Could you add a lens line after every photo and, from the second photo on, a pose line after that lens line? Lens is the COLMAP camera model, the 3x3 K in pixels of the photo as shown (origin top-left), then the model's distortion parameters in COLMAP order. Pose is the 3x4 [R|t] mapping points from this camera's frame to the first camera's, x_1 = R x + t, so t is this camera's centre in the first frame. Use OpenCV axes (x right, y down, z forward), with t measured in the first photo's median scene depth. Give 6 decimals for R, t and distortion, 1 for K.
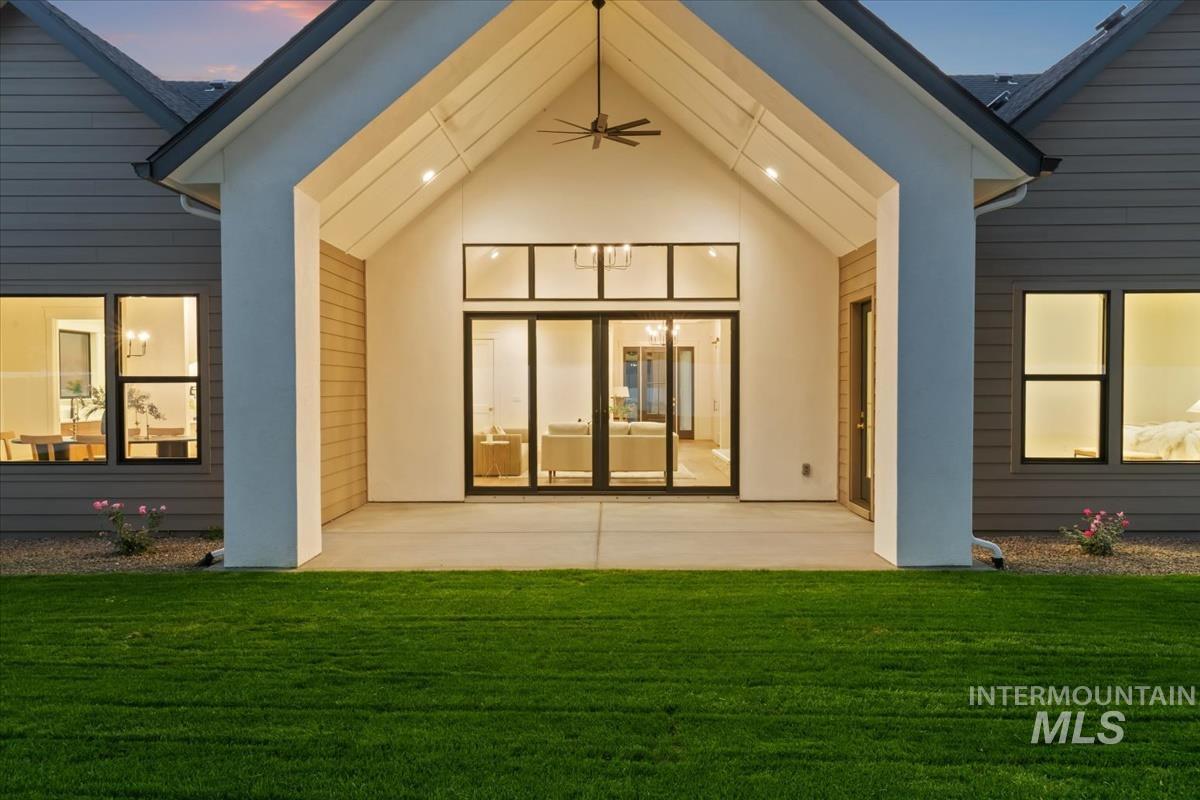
lens RADIAL K [[541.5, 0, 601.0], [0, 541.5, 403.9], [0, 0, 1]] dist [-0.001390, -0.000271]
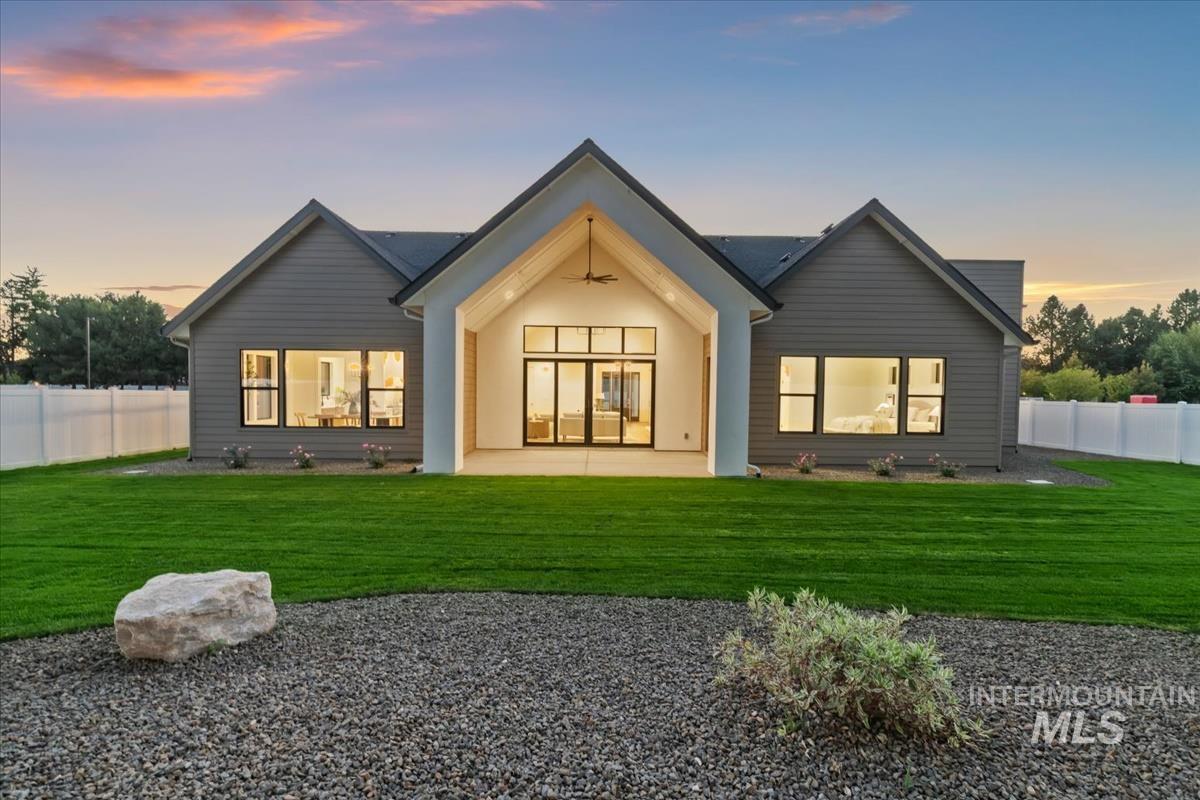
lens RADIAL K [[541.5, 0, 601.0], [0, 541.5, 403.9], [0, 0, 1]] dist [-0.001390, -0.000271]
pose [[0.999835, 0.014588, 0.010792, 0.024170], [-0.014837, 0.999617, 0.023382, -0.047120], [-0.010446, -0.023538, 0.999668, -1.093608]]
